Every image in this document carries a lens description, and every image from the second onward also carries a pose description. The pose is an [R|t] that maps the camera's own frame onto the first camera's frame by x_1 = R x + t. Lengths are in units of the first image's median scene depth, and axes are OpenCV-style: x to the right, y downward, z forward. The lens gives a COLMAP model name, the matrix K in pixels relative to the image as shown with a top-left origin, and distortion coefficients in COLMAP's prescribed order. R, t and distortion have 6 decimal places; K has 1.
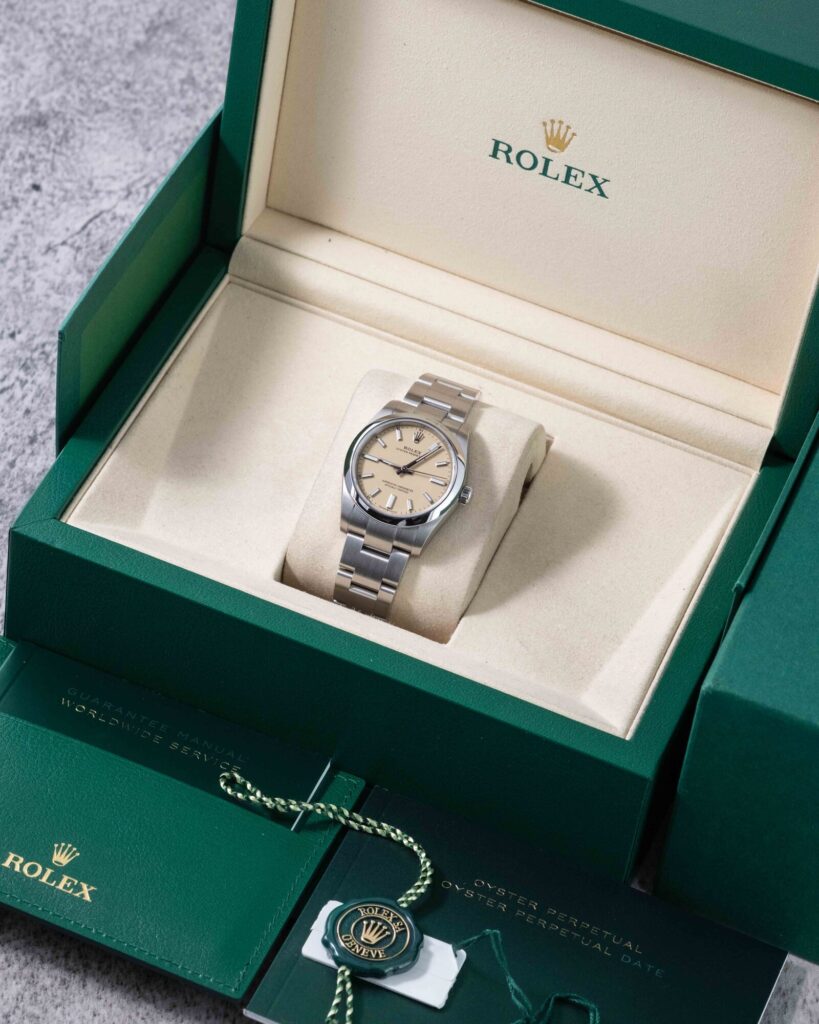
lens RADIAL K [[4662.9, 0, 412.2], [0, 4662.9, 513.7], [0, 0, 1]] dist [0.287200, 0.000000]
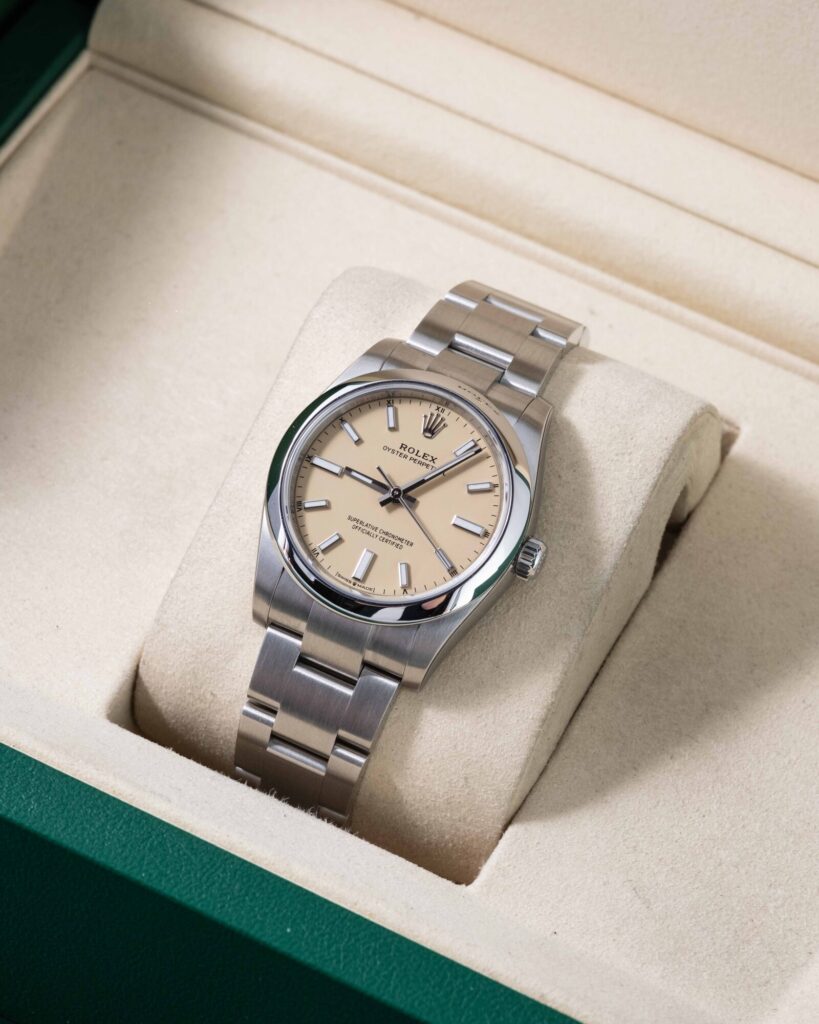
lens RADIAL K [[4330.6, 0, 407.2], [0, 4330.6, 512.2], [0, 0, 1]] dist [0.284351, 0.000000]
pose [[0.996145, 0.049402, -0.072488, 0.029643], [-0.045955, 0.997766, 0.048478, -0.027989], [0.074721, -0.044960, 0.996190, 0.573297]]
